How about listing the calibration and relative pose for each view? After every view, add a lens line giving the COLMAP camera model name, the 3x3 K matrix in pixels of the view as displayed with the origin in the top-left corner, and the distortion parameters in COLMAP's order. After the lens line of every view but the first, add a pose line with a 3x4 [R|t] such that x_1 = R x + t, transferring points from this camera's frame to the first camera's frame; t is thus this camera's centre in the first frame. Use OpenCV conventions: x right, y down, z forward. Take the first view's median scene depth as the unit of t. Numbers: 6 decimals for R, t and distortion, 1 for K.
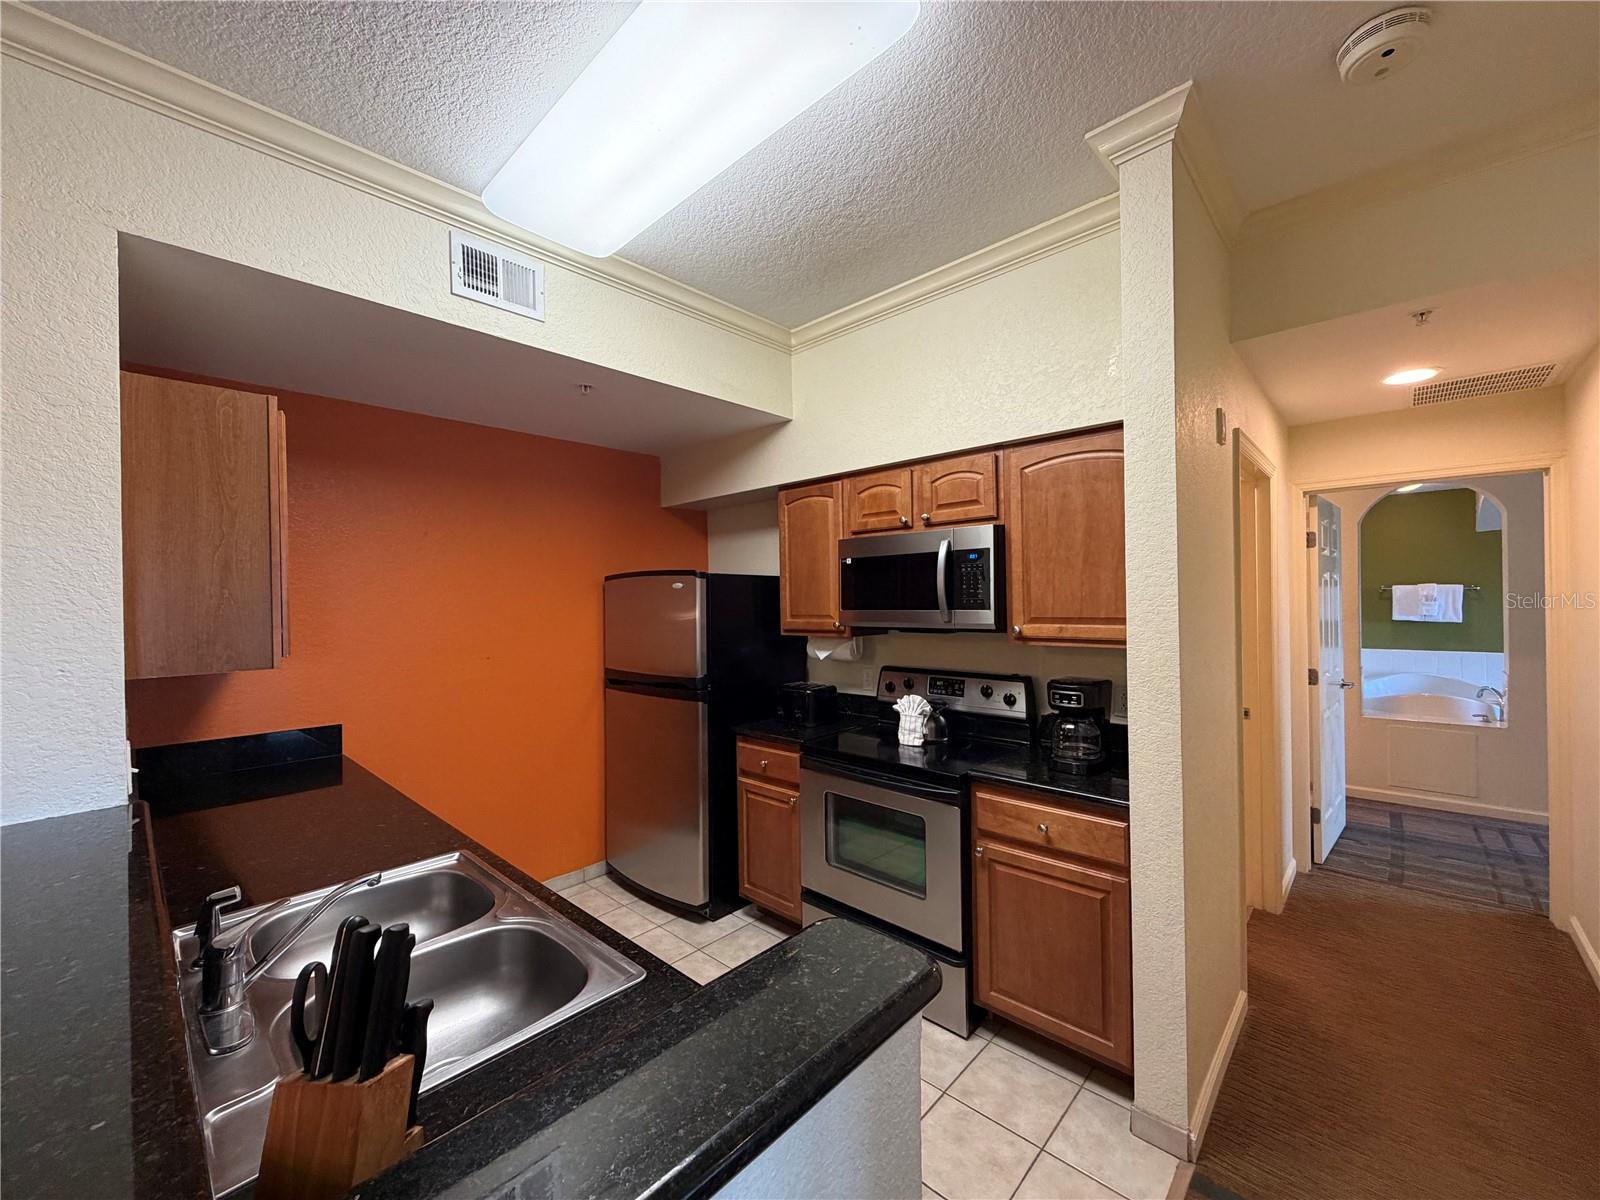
lens RADIAL K [[637.1, 0, 797.6], [0, 637.1, 599.3], [0, 0, 1]] dist [-0.000303, 0.000099]
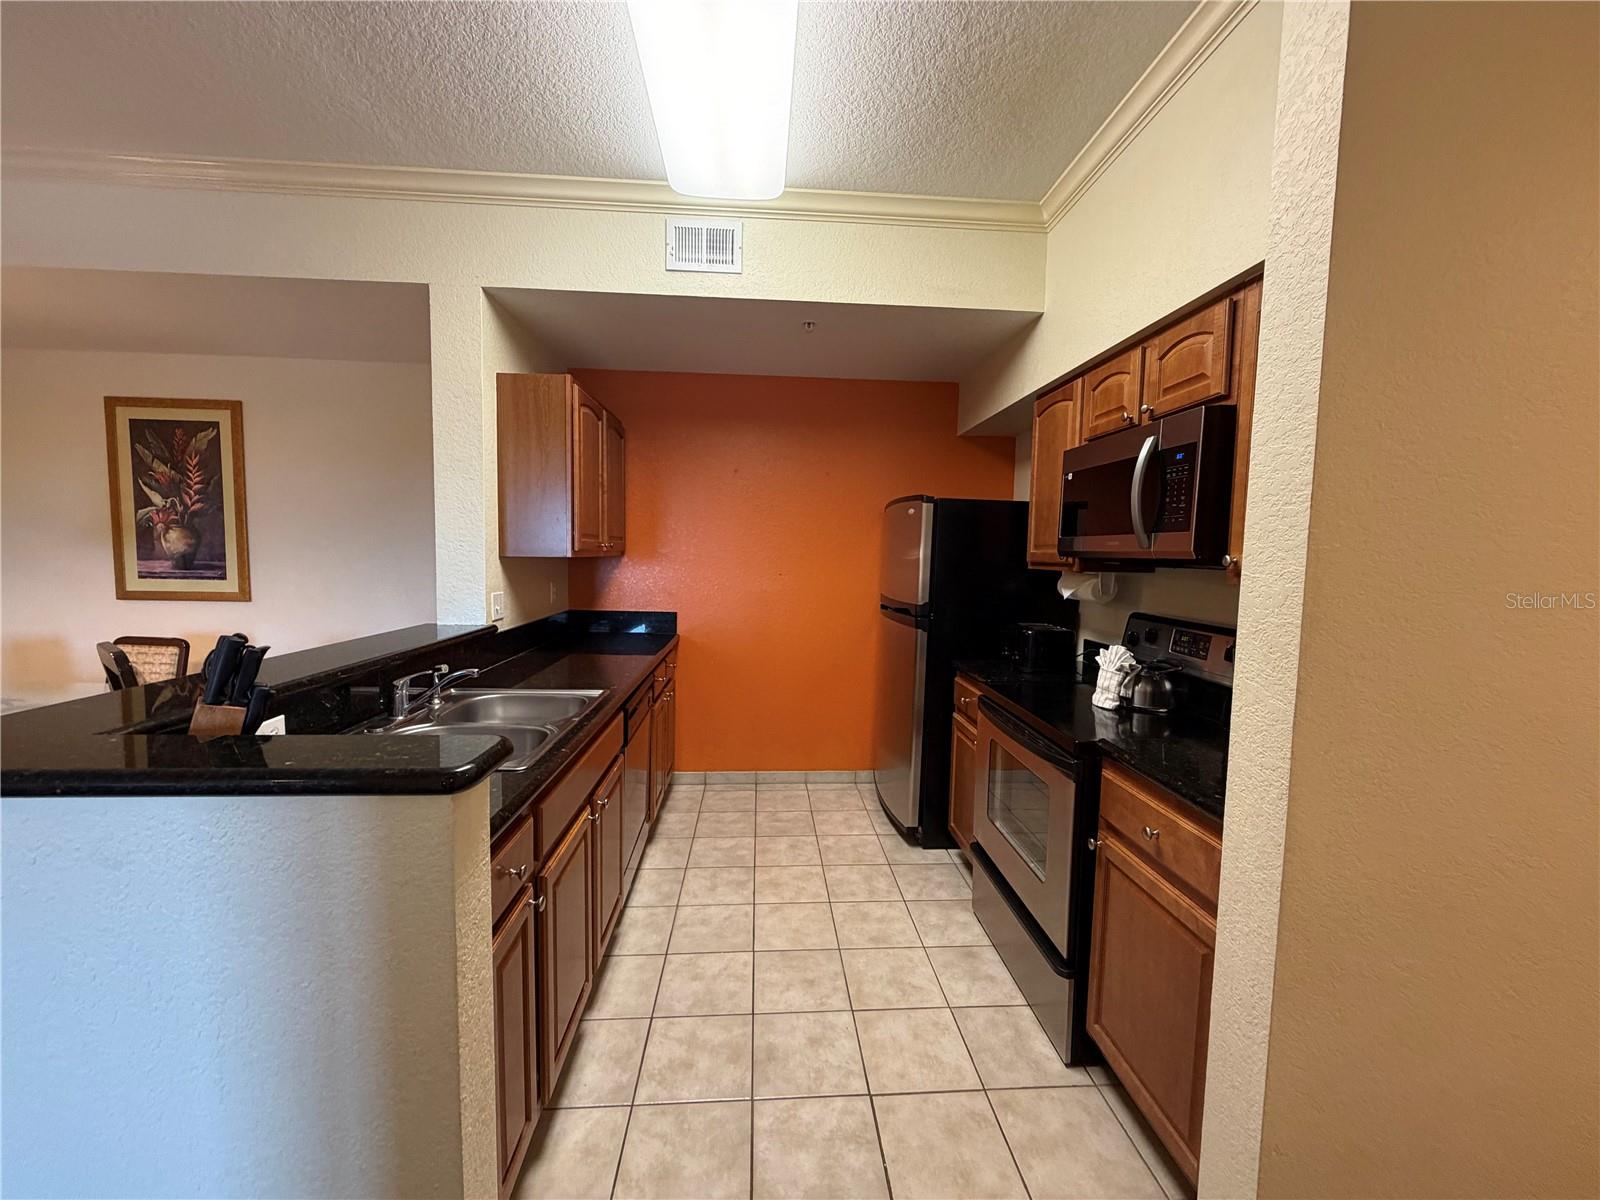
lens RADIAL K [[637.1, 0, 797.6], [0, 637.1, 599.3], [0, 0, 1]] dist [-0.000303, 0.000099]
pose [[0.729557, 0.082302, -0.678950, 0.402204], [-0.031770, 0.995739, 0.086565, 0.037911], [0.683182, -0.041584, 0.729063, 0.164083]]
